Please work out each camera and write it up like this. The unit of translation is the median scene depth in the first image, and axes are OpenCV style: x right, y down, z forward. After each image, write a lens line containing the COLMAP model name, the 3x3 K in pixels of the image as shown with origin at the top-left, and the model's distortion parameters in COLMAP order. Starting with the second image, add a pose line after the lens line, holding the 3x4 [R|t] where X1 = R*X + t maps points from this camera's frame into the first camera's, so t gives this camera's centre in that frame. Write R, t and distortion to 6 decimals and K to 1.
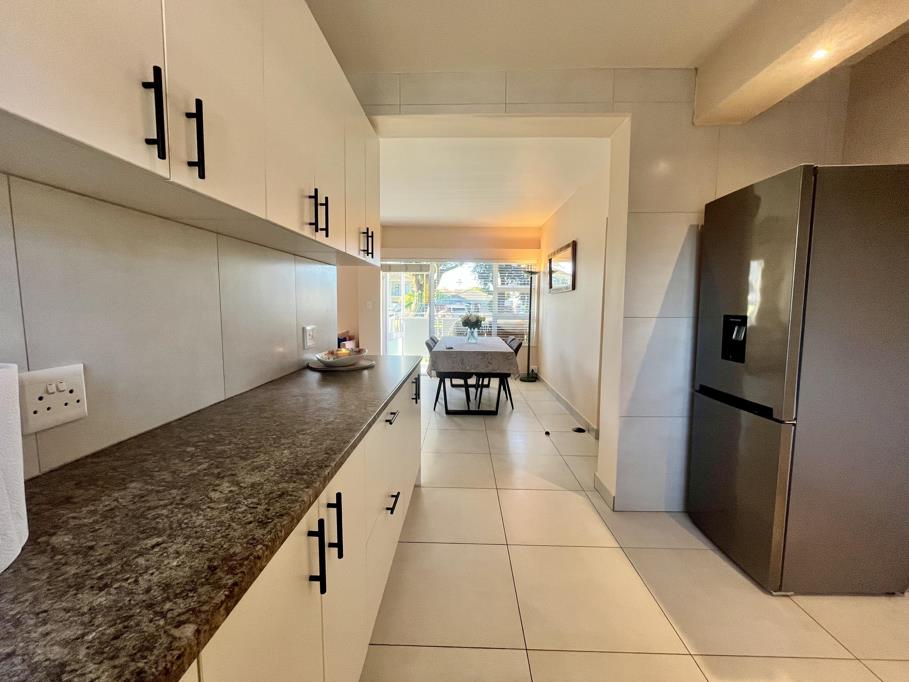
lens RADIAL K [[367.5, 0, 453.3], [0, 367.5, 336.3], [0, 0, 1]] dist [-0.006030, 0.000863]
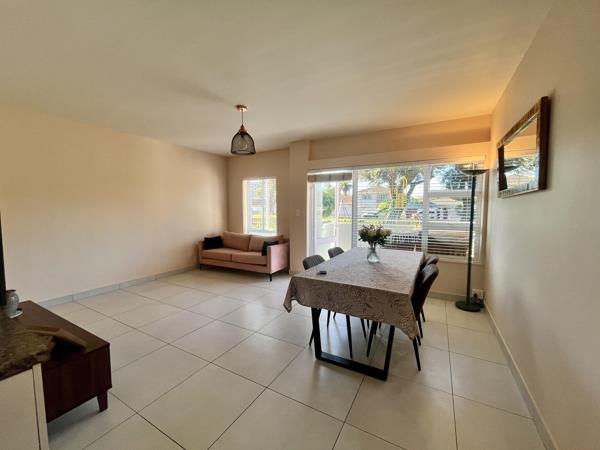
lens RADIAL K [[242.6, 0, 299.2], [0, 242.6, 225.8], [0, 0, 1]] dist [-0.006030, 0.000863]
pose [[0.880595, 0.025339, -0.473193, 0.125061], [-0.033385, 0.999405, -0.008613, -0.039610], [0.472693, 0.023382, 0.880917, 0.356521]]
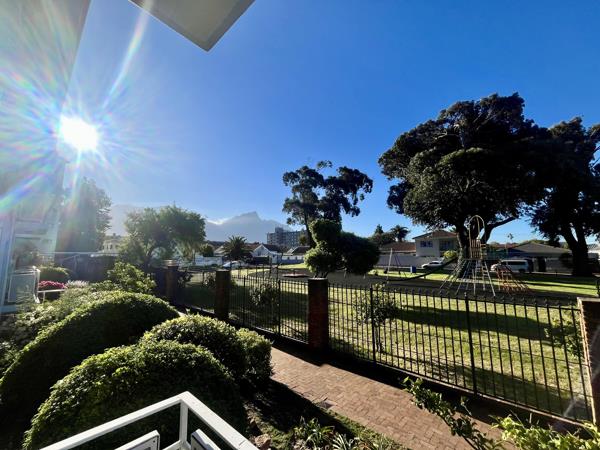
lens RADIAL K [[242.6, 0, 298.8], [0, 242.6, 220.5], [0, 0, 1]] dist [-0.006030, 0.000863]
pose [[0.762112, -0.097601, -0.640046, -0.036435], [-0.052859, 0.975892, -0.211754, -0.140482], [0.645283, 0.195212, 0.738581, 1.006468]]
